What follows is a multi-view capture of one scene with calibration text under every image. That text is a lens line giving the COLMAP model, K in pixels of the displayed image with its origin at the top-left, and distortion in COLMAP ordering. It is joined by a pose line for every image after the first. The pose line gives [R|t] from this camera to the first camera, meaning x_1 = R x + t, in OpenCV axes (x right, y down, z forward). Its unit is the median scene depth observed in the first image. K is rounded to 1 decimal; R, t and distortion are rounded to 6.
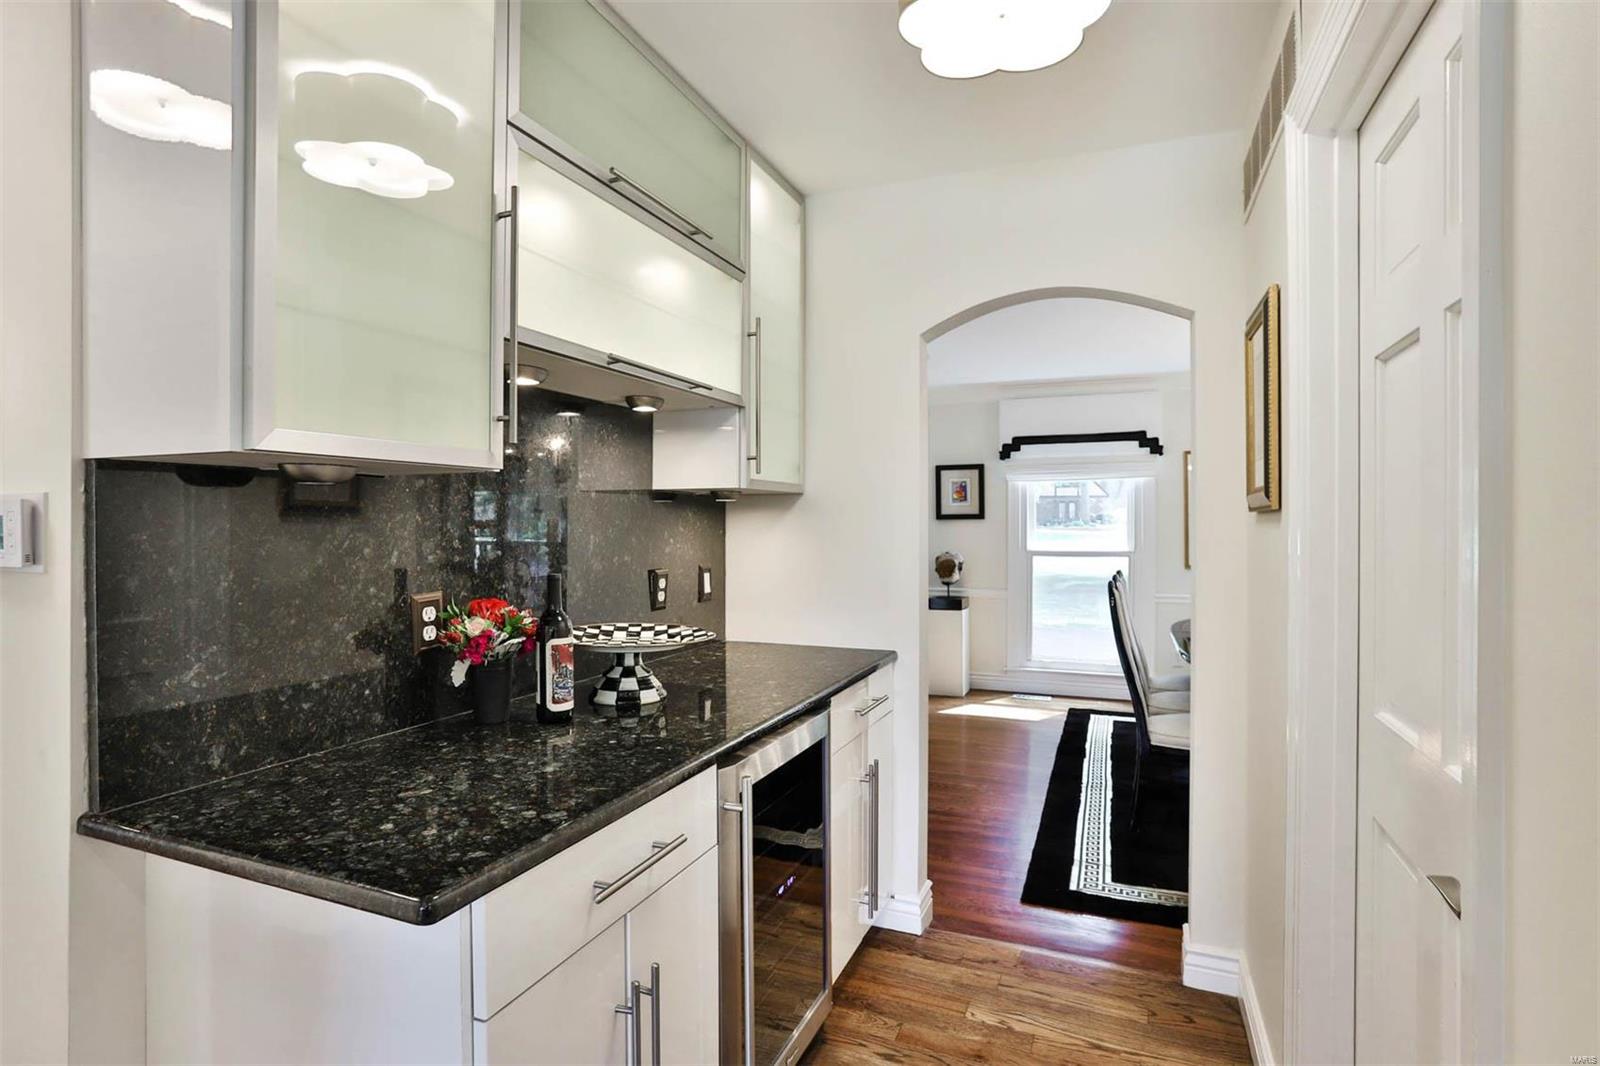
lens RADIAL K [[821.6, 0, 789.3], [0, 821.6, 521.3], [0, 0, 1]] dist [-0.051331, 0.028627]
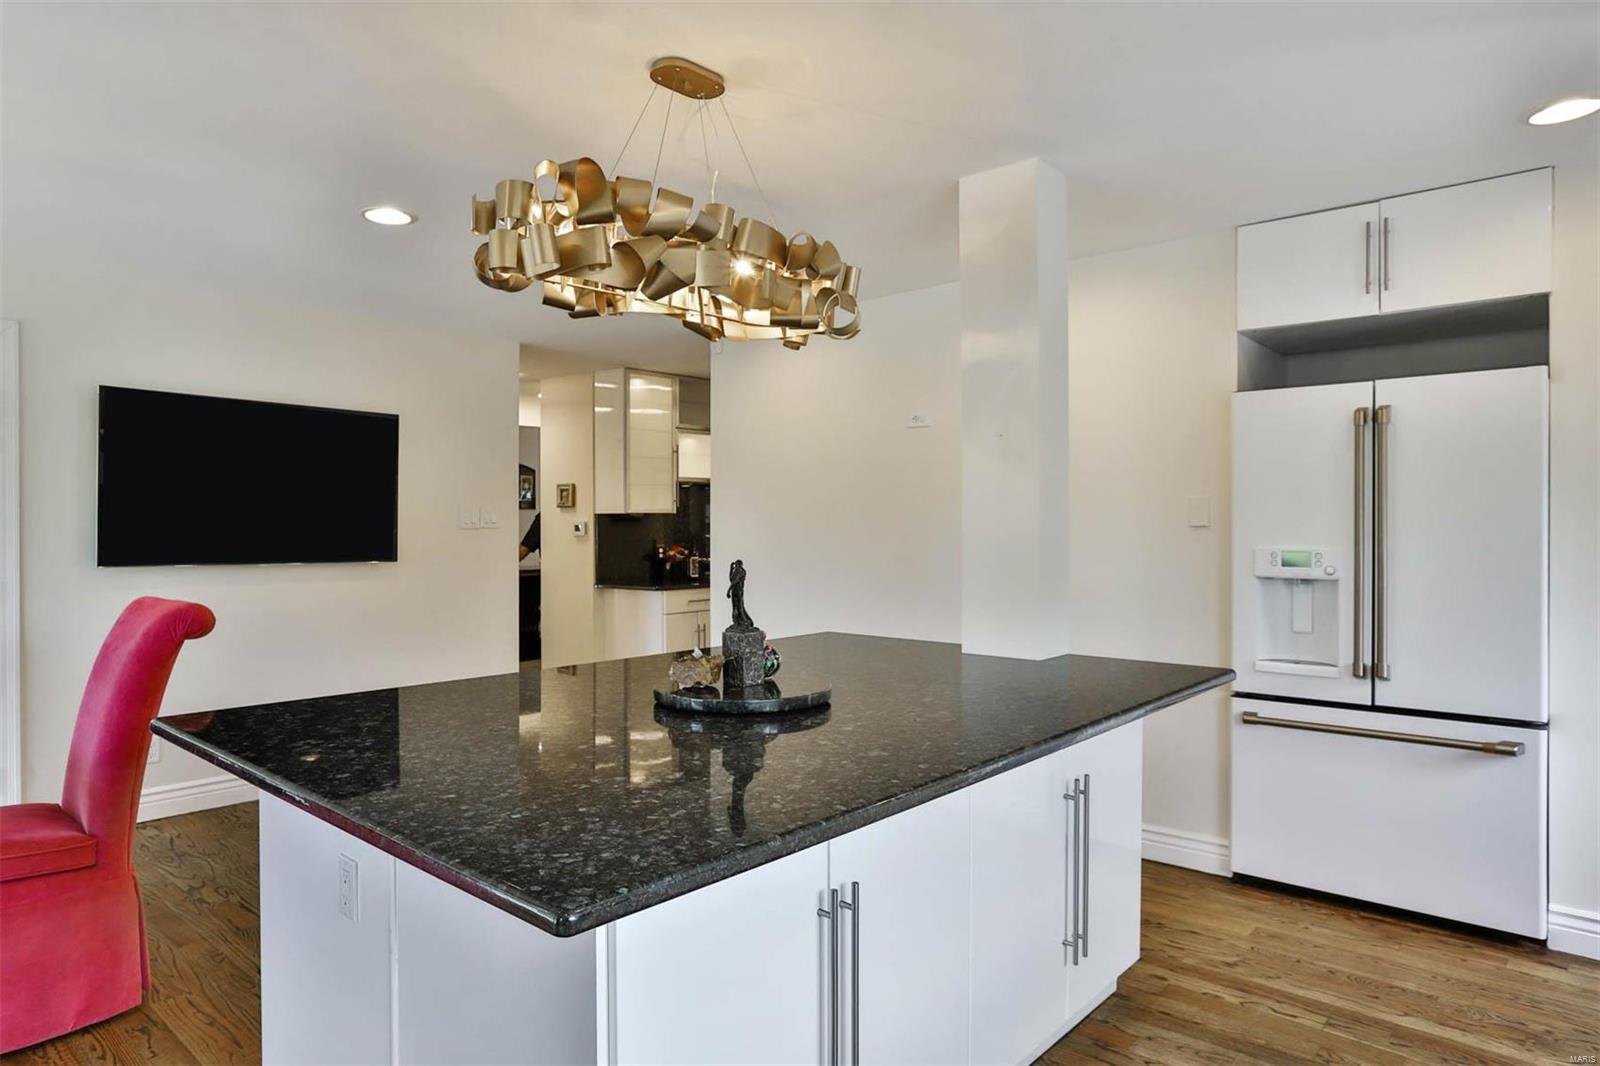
lens RADIAL K [[947.1, 0, 805.1], [0, 947.1, 519.5], [0, 0, 1]] dist [-0.054960, 0.027293]
pose [[0.955059, -0.004169, -0.296387, 1.483272], [0.005309, 0.999981, 0.003042, -0.037135], [0.296368, -0.004478, 0.955063, -2.964113]]
